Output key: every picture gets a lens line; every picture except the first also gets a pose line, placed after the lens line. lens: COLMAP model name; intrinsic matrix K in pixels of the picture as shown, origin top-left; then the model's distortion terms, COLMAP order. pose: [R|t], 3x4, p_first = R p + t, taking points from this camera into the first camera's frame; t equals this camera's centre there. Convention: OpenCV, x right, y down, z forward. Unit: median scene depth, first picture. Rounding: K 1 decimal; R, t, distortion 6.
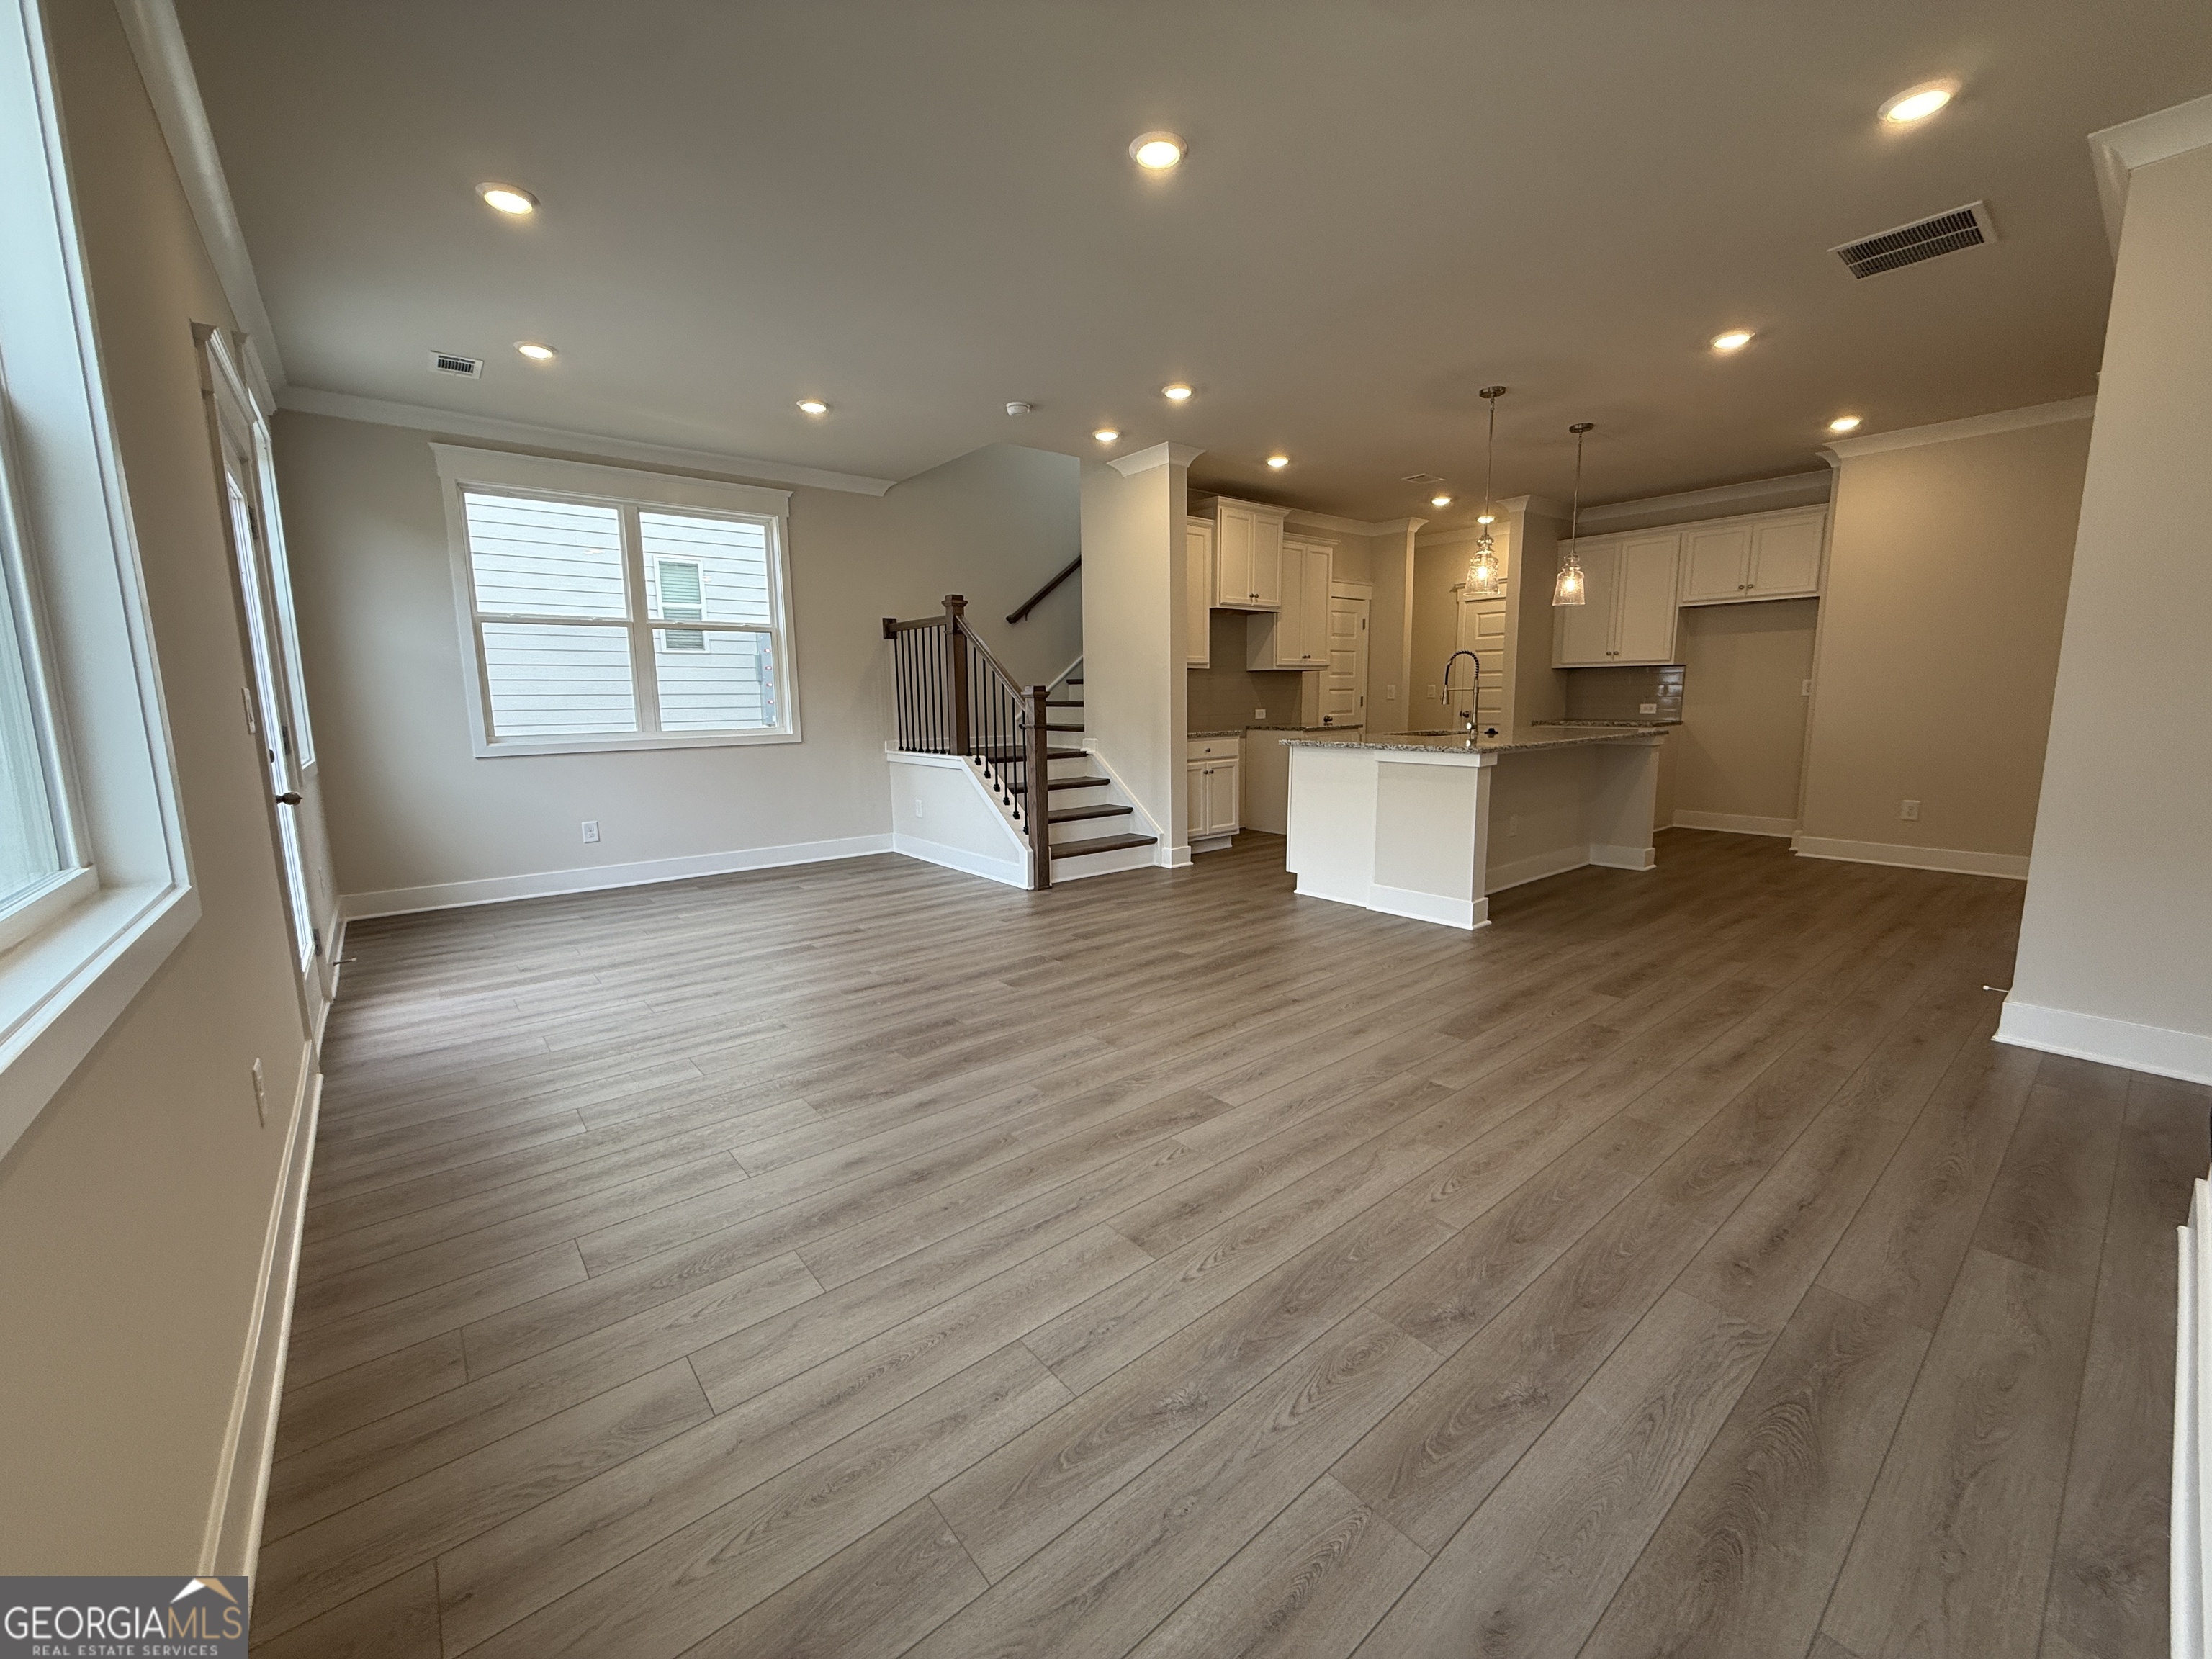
lens RADIAL K [[878.1, 0, 1097.9], [0, 878.1, 830.2], [0, 0, 1]] dist [0.001641, 0.000045]
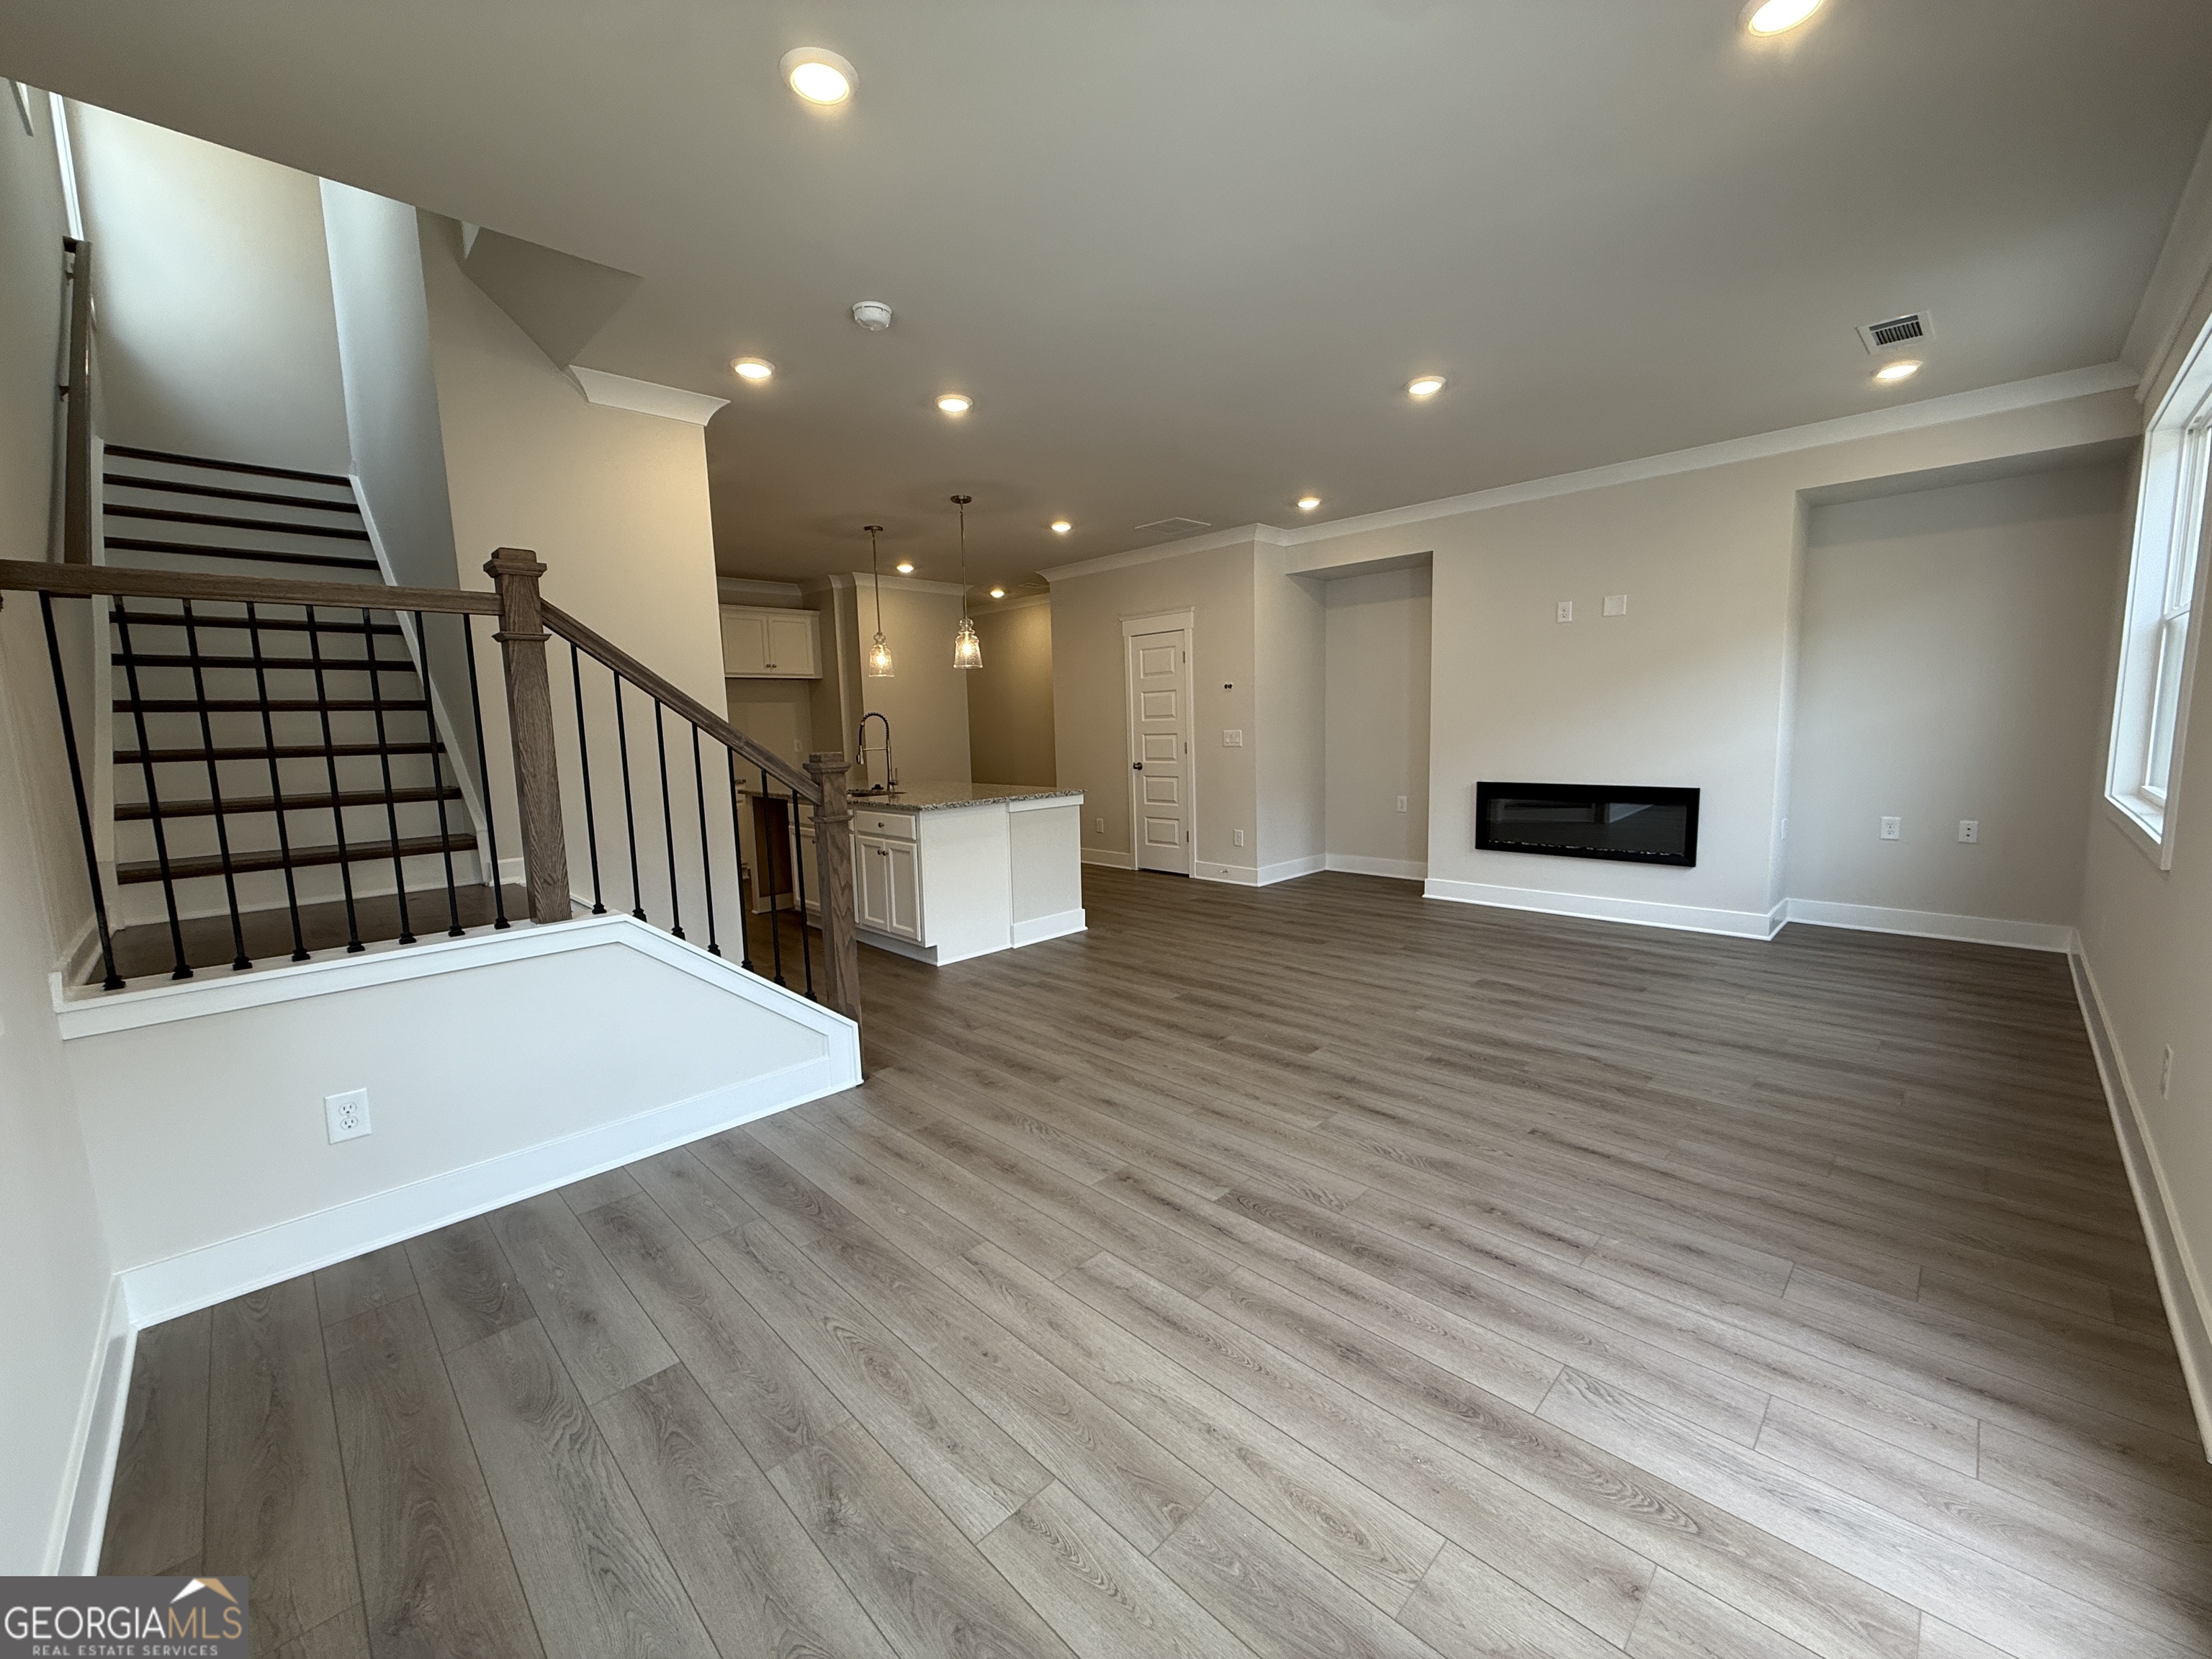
lens RADIAL K [[878.1, 0, 1100.1], [0, 878.1, 833.9], [0, 0, 1]] dist [0.001641, 0.000045]
pose [[-0.101026, -0.108989, 0.988896, -0.938451], [0.178552, 0.975856, 0.125793, -0.204041], [-0.978730, 0.189278, -0.079127, 1.178681]]
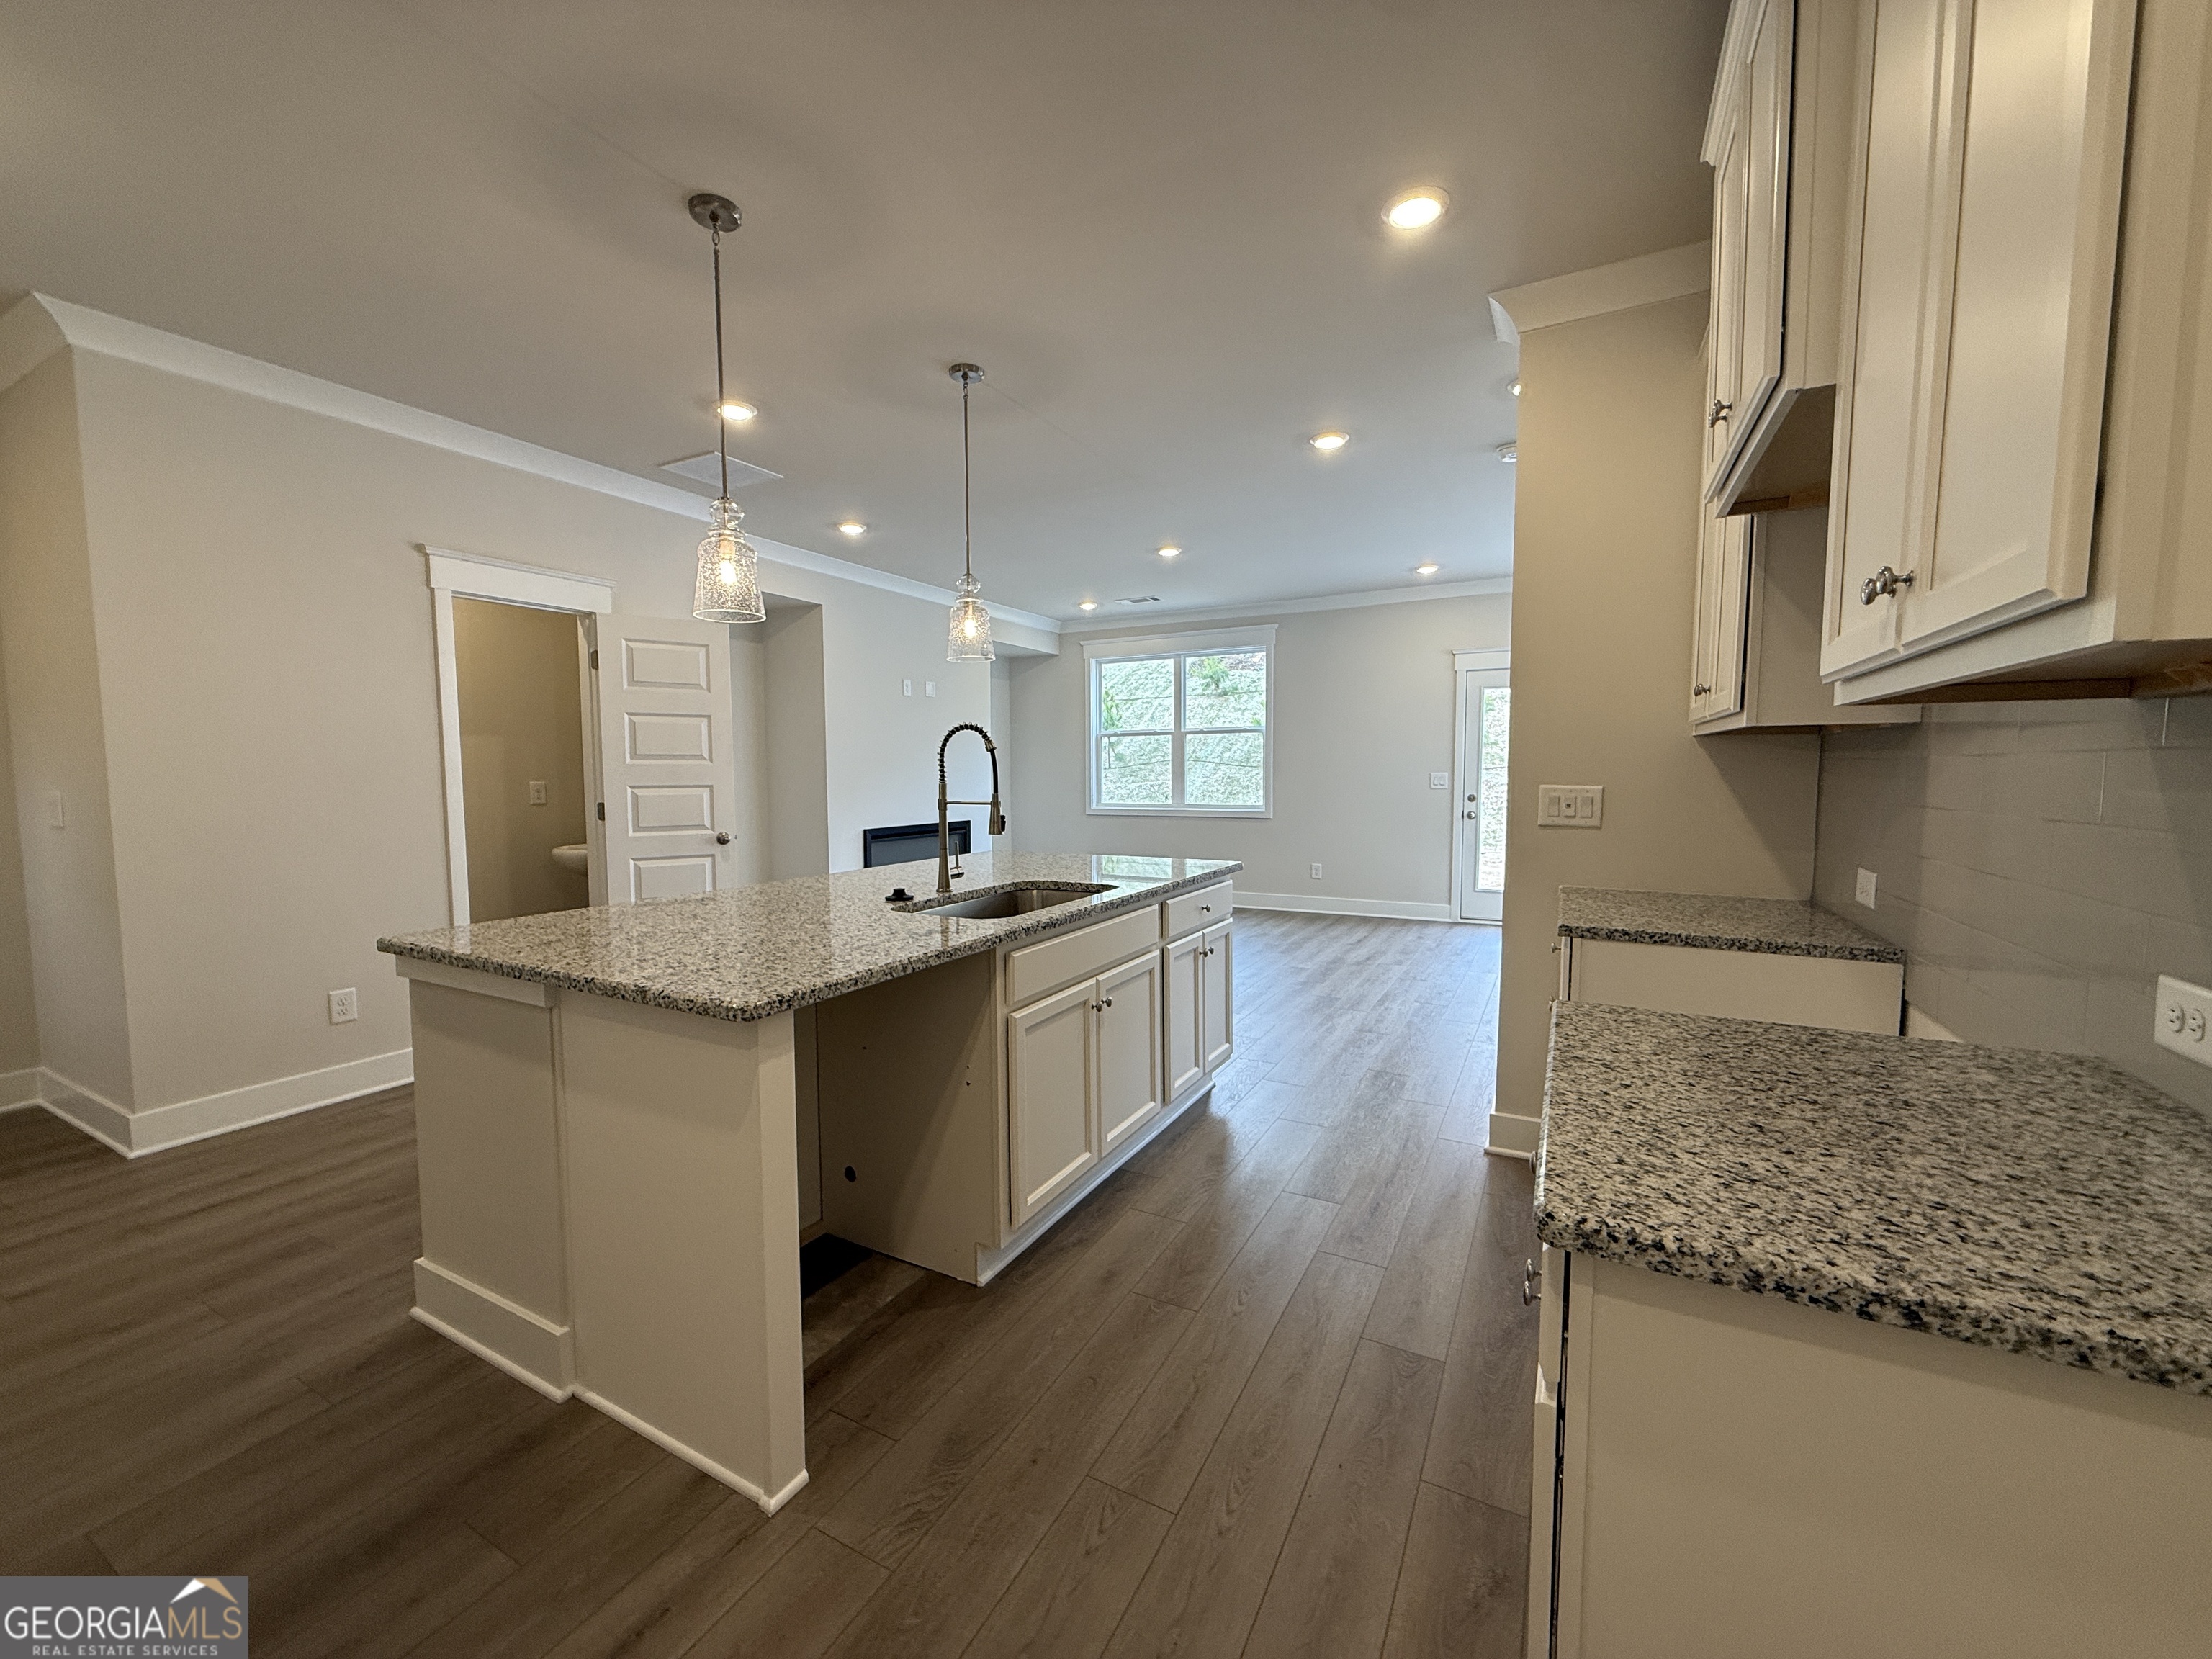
lens RADIAL K [[878.1, 0, 1101.1], [0, 878.1, 839.9], [0, 0, 1]] dist [0.001641, 0.000045]
pose [[-0.924009, 0.046847, -0.379489, 0.745479], [-0.043895, 0.972909, 0.226983, -0.360233], [0.379842, 0.226392, -0.896921, 2.070702]]
